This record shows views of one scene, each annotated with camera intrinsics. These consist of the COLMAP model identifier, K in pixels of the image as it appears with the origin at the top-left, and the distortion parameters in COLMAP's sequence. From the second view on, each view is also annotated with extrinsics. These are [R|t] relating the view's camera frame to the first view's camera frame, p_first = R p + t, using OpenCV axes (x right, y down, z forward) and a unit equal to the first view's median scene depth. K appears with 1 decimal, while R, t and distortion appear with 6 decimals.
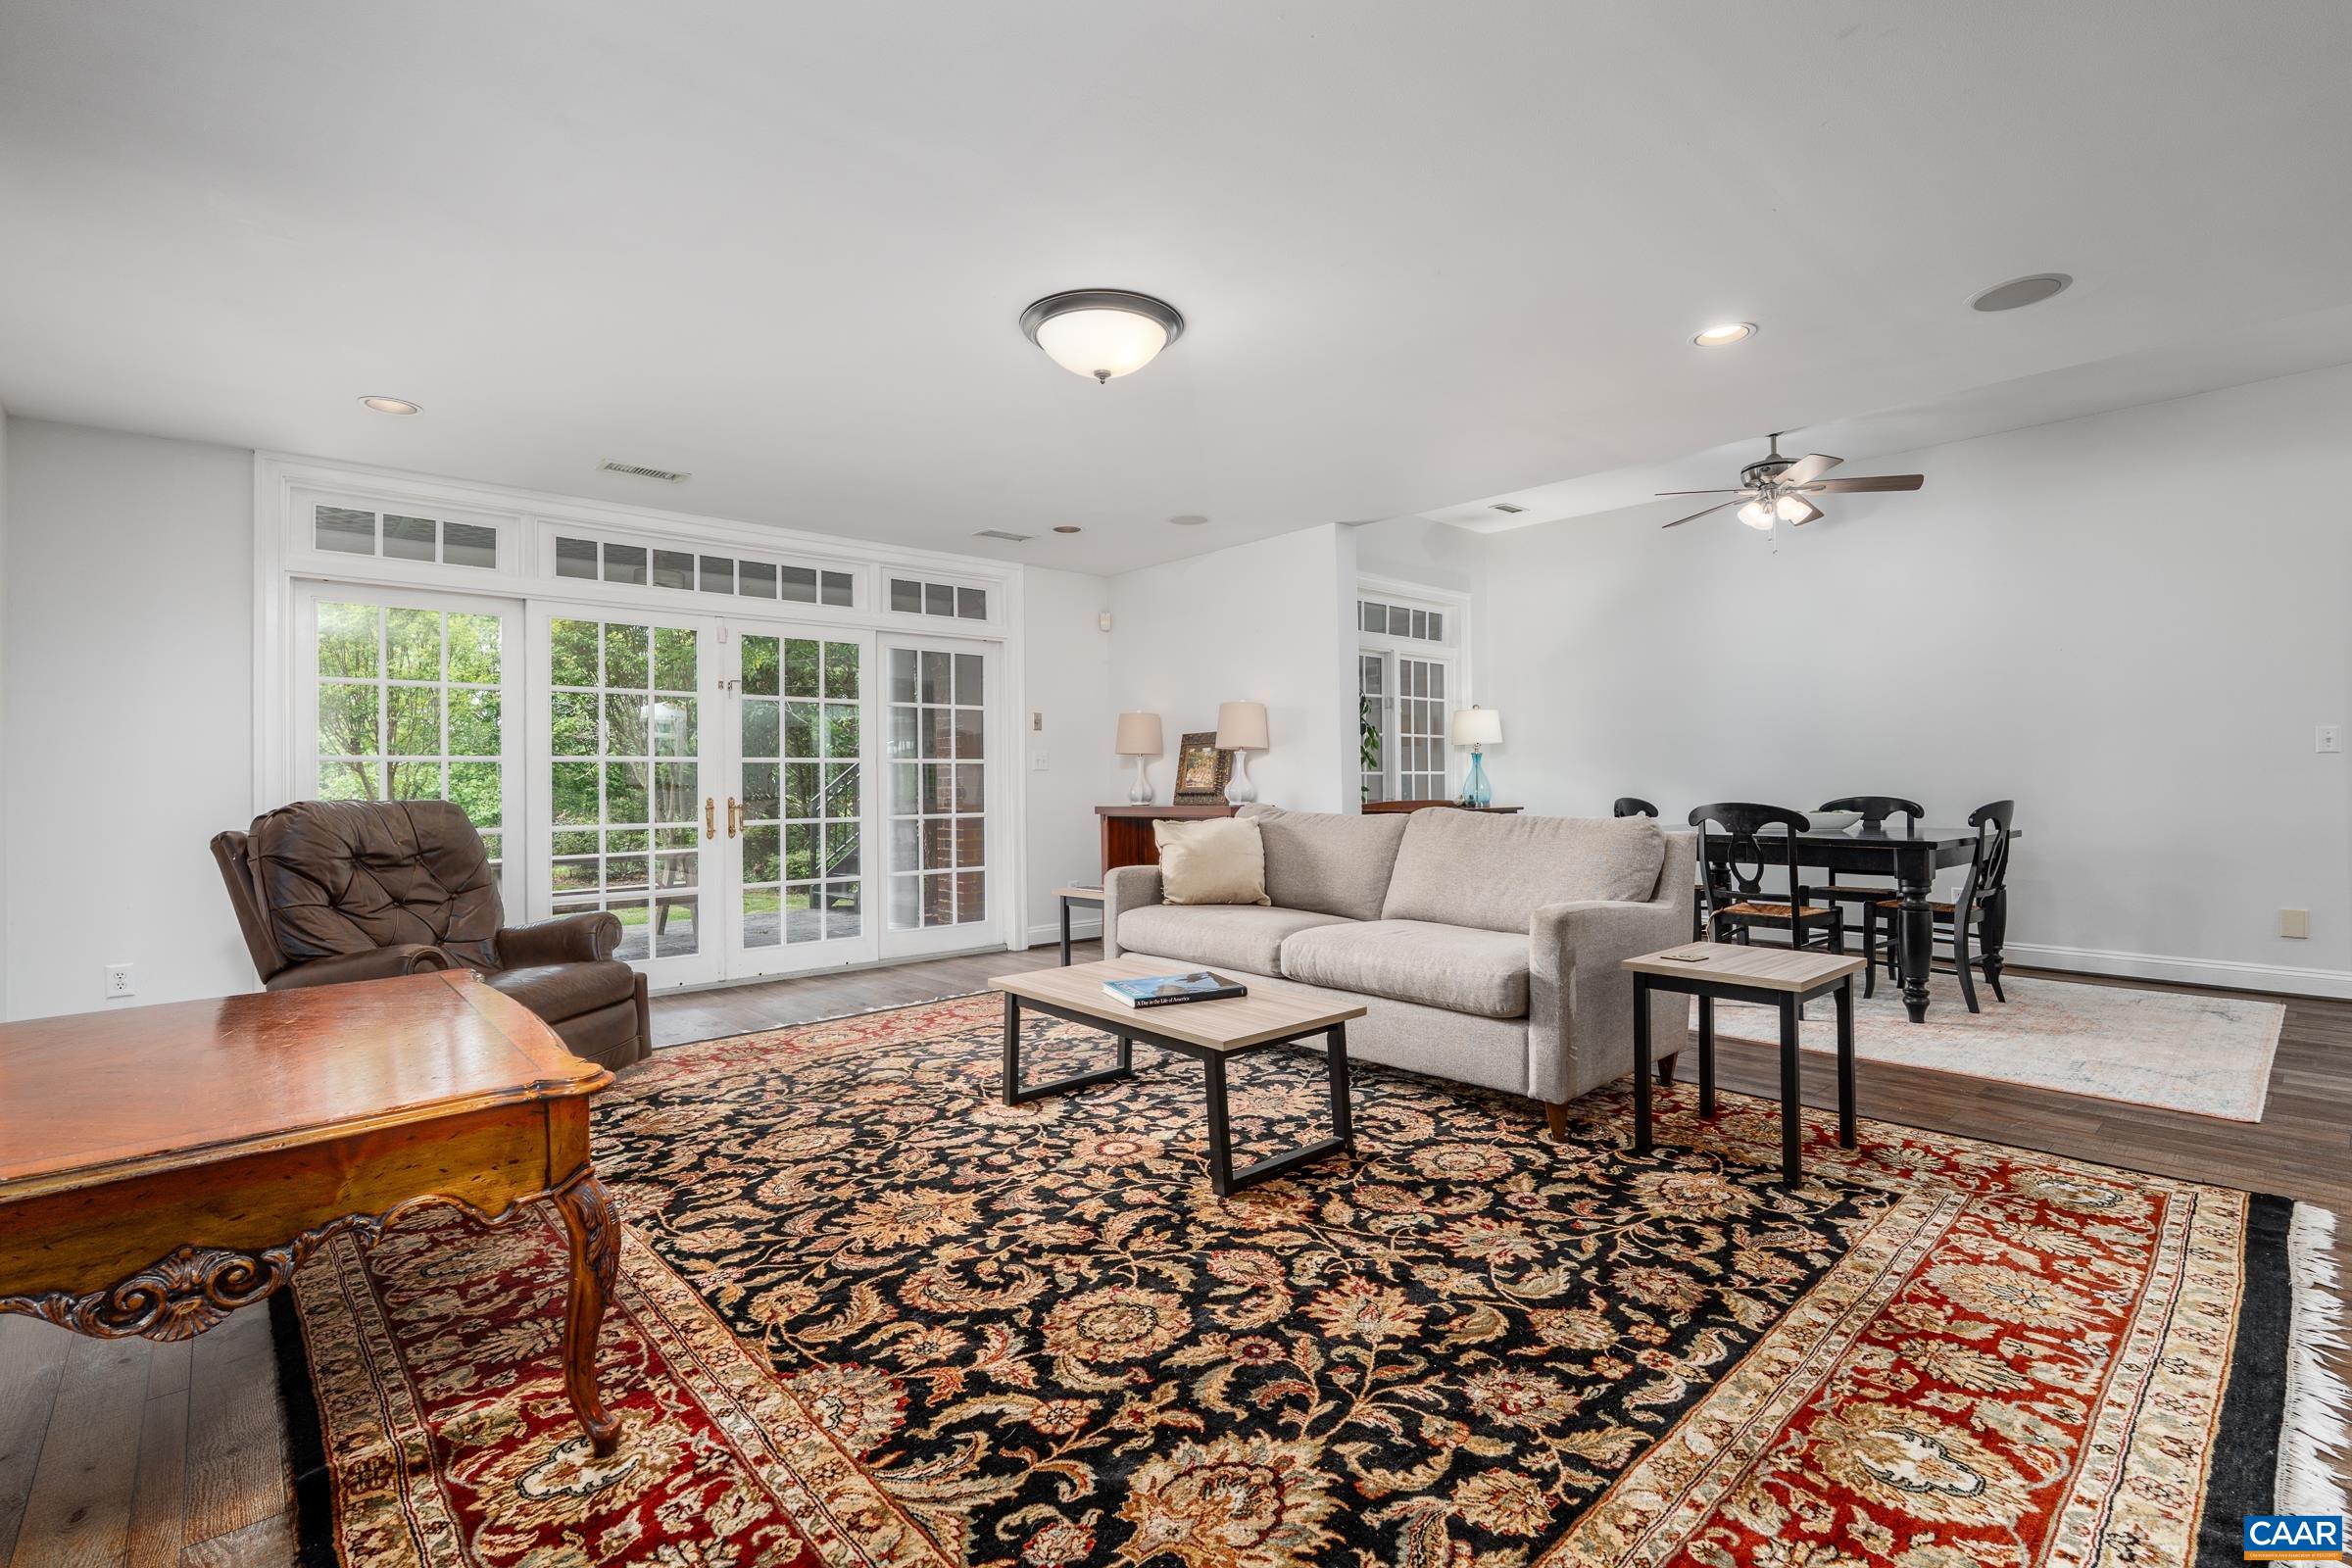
lens RADIAL K [[1056.6, 0, 1167.2], [0, 1056.6, 779.1], [0, 0, 1]] dist [-0.003716, 0.000105]
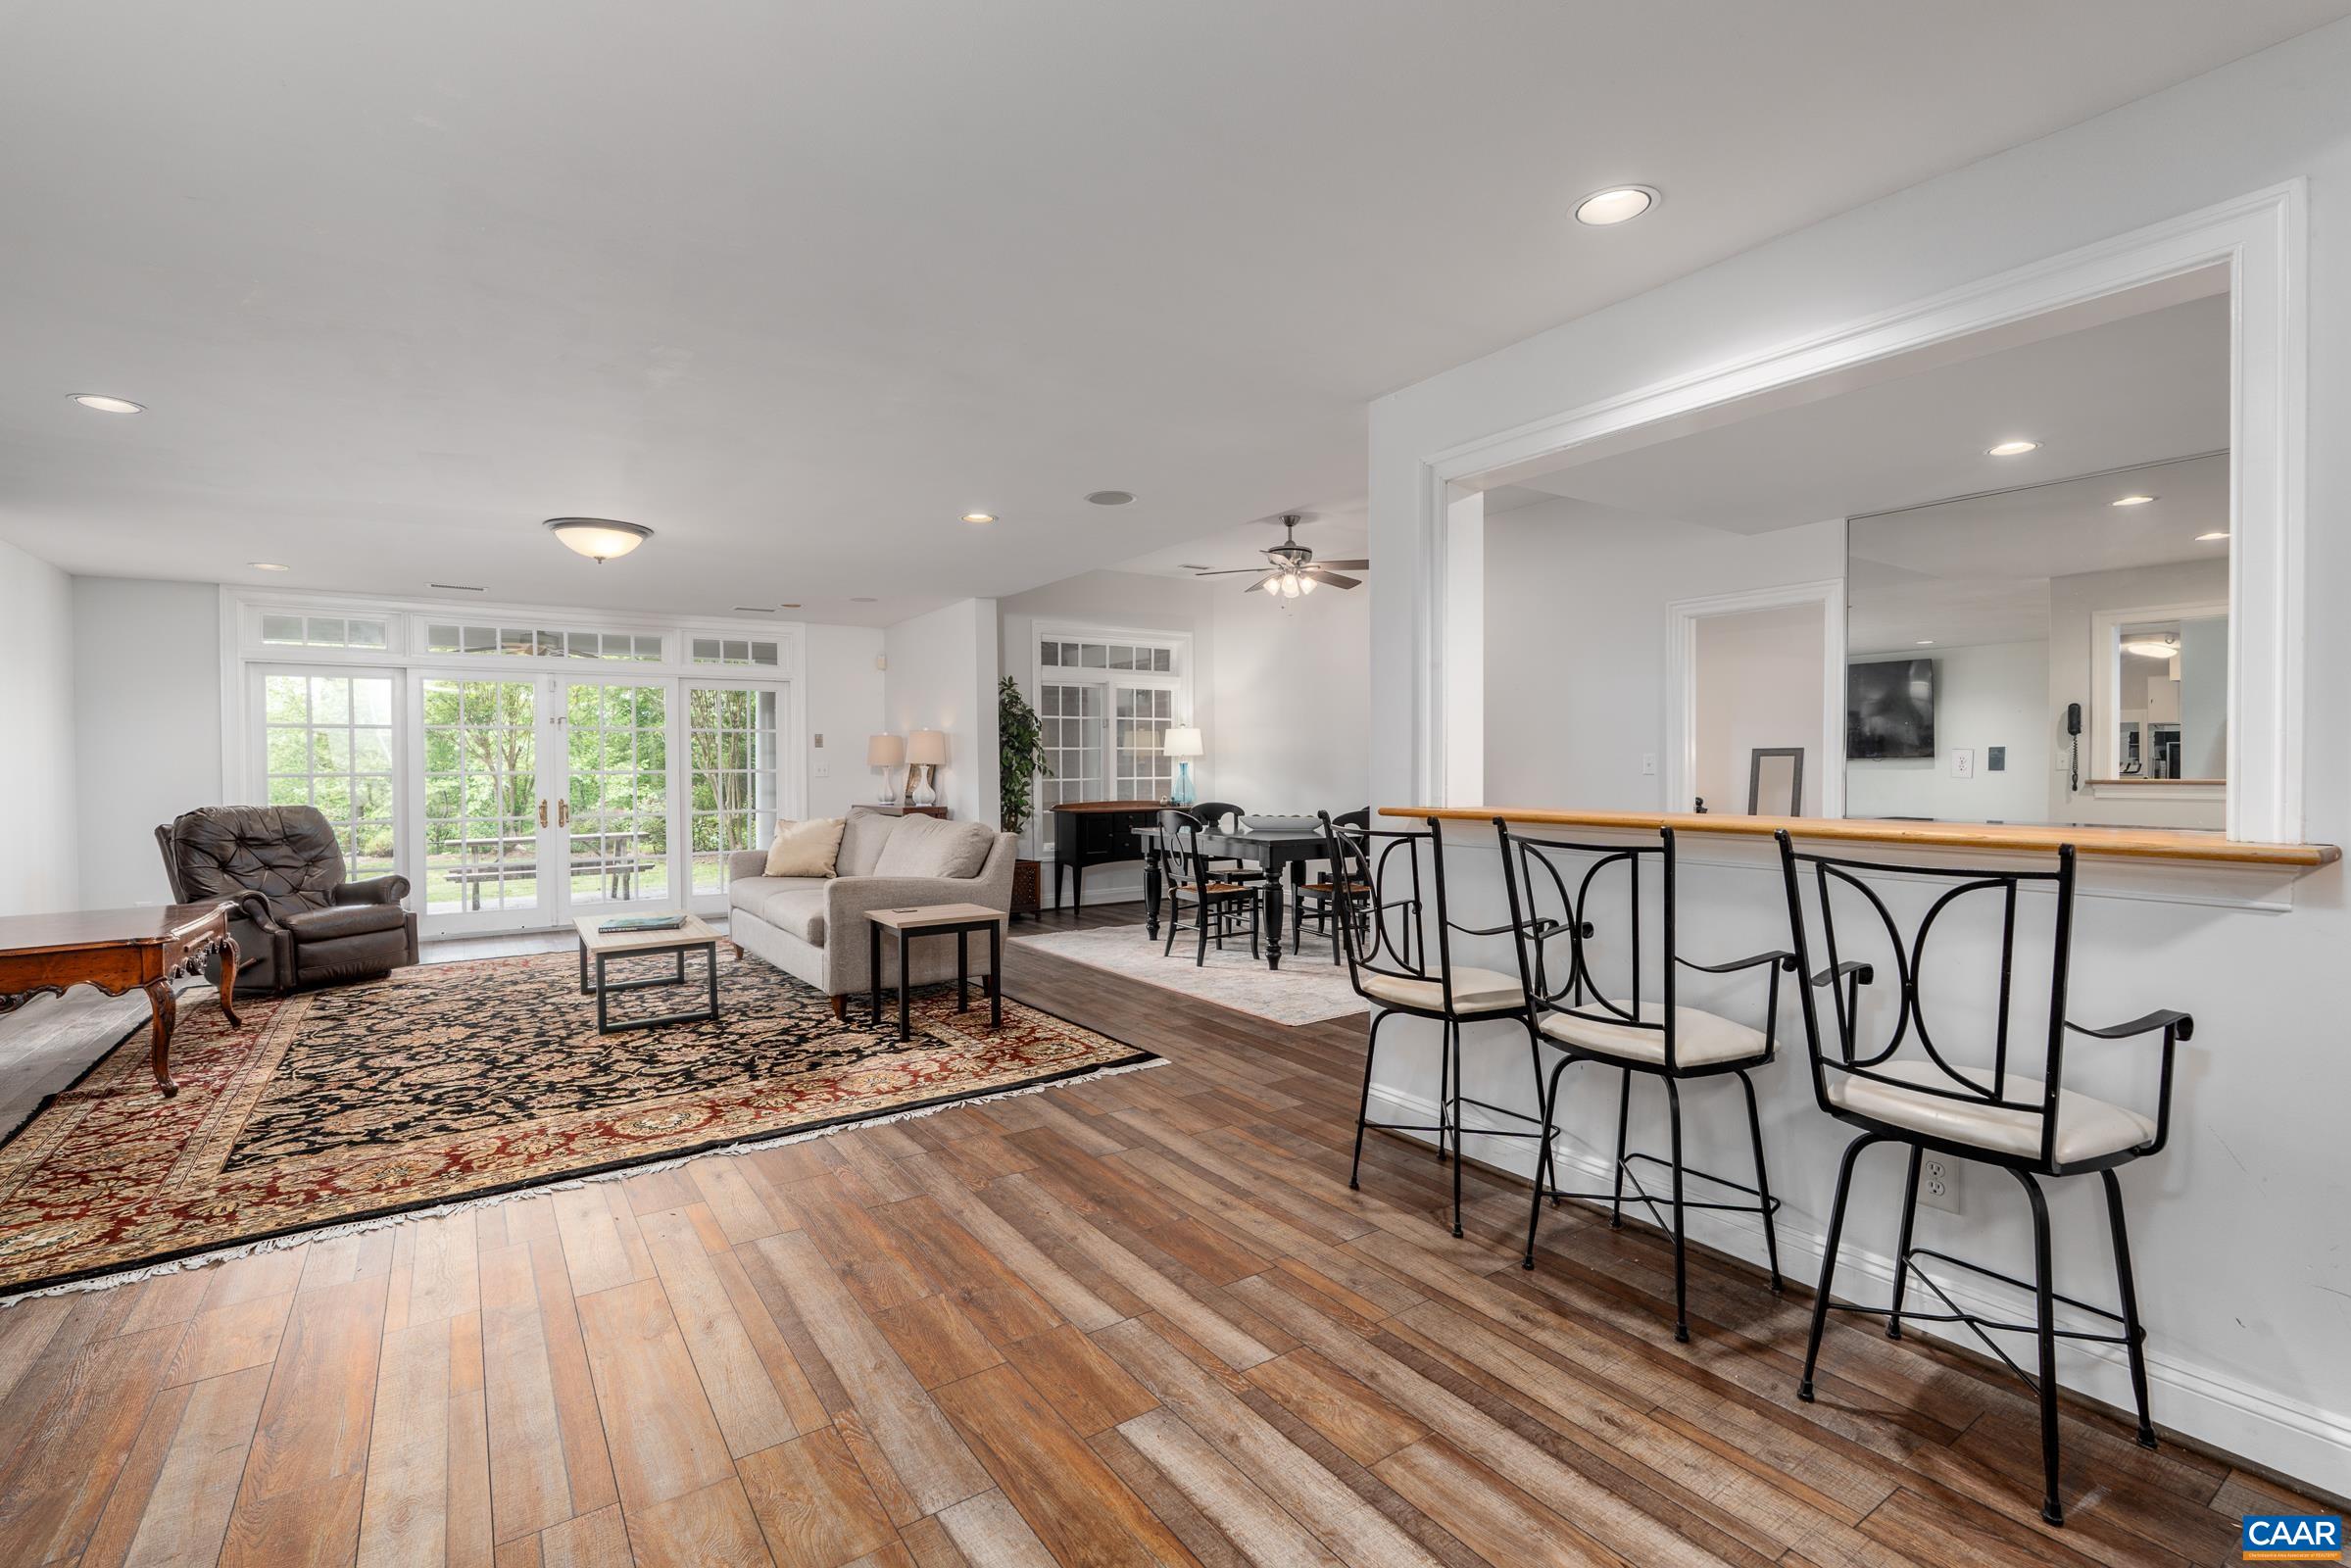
lens RADIAL K [[1056.1, 0, 1185.2], [0, 1056.1, 778.2], [0, 0, 1]] dist [-0.003716, 0.000105]
pose [[0.991936, 0.003460, -0.126692, 1.432811], [-0.001780, 0.999909, 0.013368, -0.075452], [0.126727, -0.013035, 0.991852, -0.731583]]
